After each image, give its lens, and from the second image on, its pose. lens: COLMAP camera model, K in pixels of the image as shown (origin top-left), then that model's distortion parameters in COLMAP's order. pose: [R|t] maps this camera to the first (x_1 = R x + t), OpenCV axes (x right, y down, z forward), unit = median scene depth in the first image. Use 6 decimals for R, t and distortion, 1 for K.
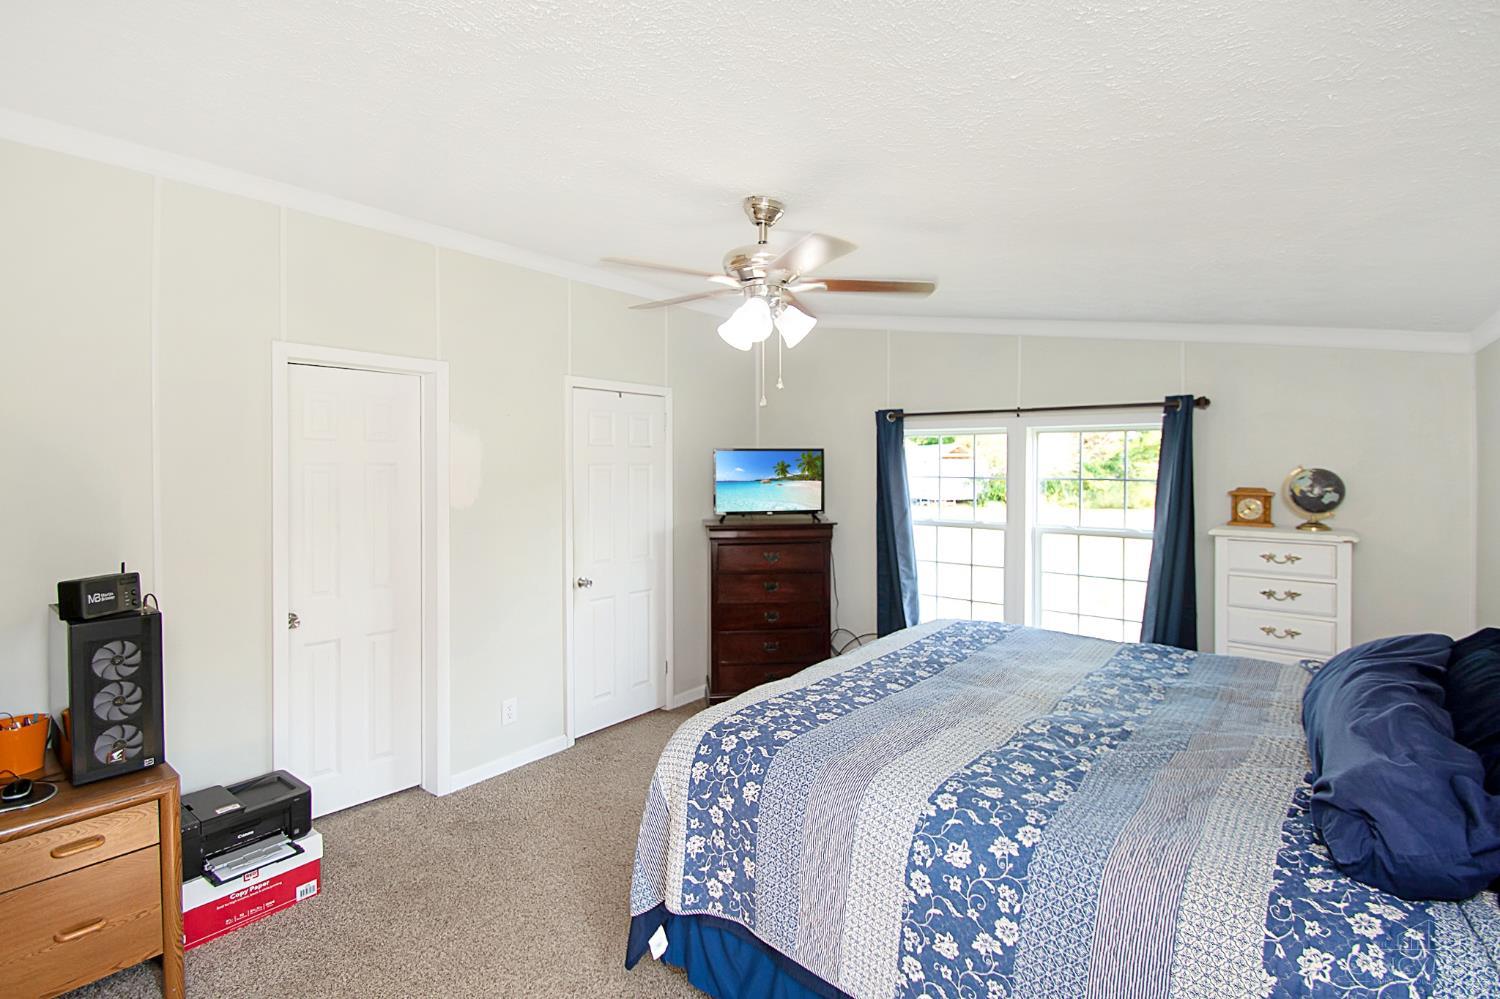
lens RADIAL K [[720.0, 0, 774.9], [0, 720.0, 464.8], [0, 0, 1]] dist [-0.001531, -0.000462]
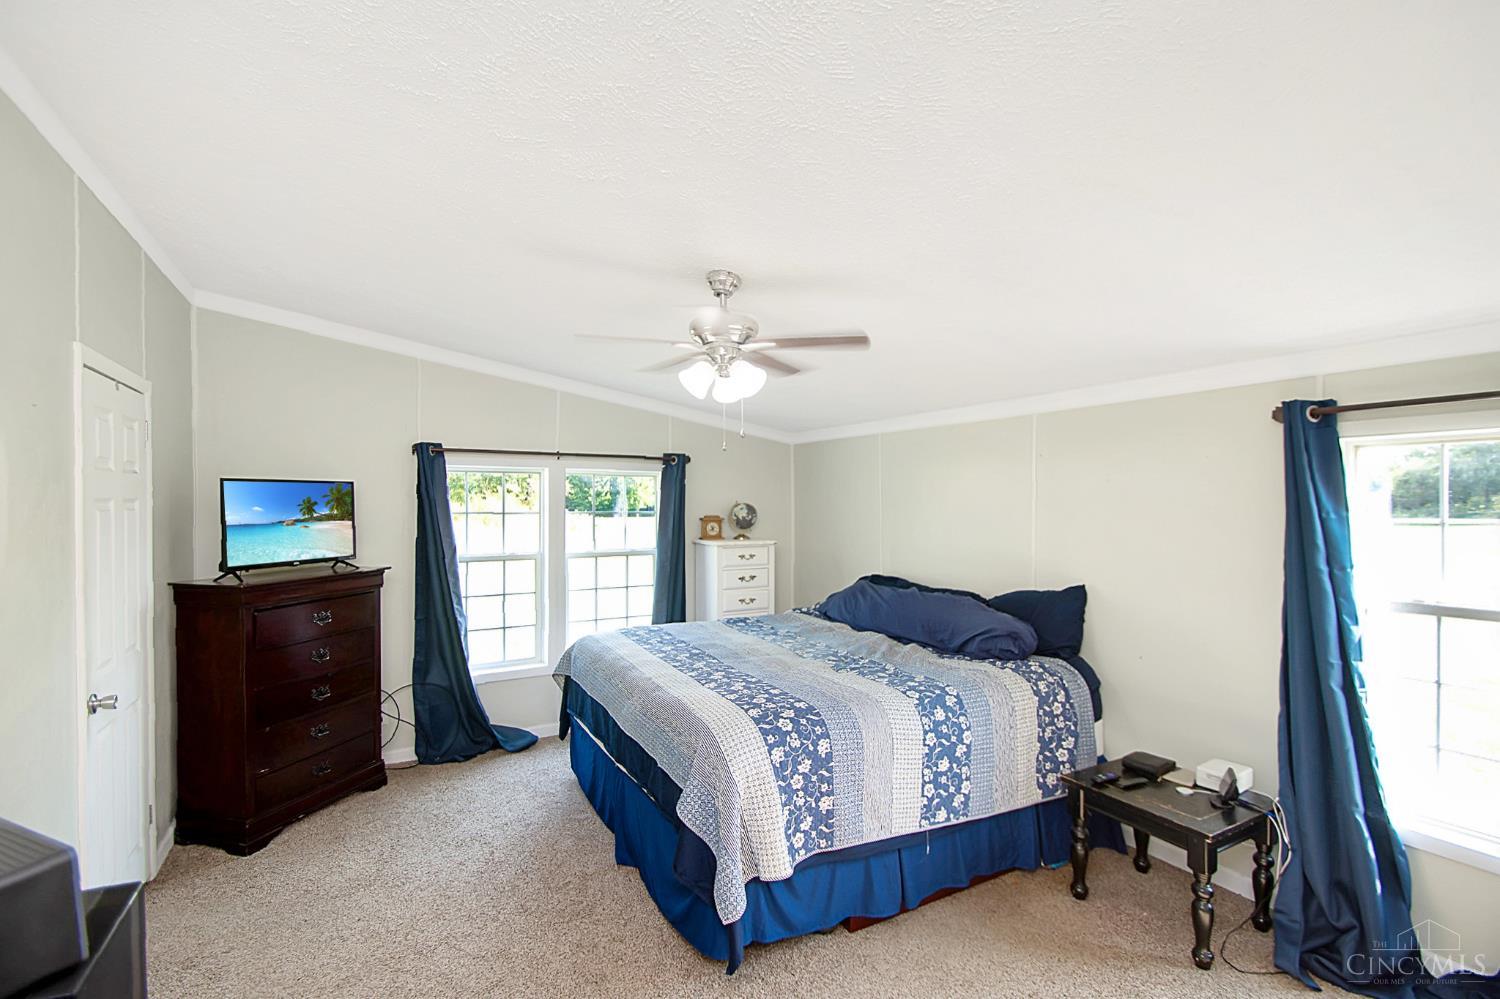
lens RADIAL K [[671.9, 0, 750.0], [0, 671.9, 499.5], [0, 0, 1]] dist [0.000848, -0.000428]
pose [[0.375155, 0.002232, 0.926959, -0.680202], [0.003186, 0.999988, -0.003698, 0.002311], [-0.926956, 0.004340, 0.375144, 0.365269]]
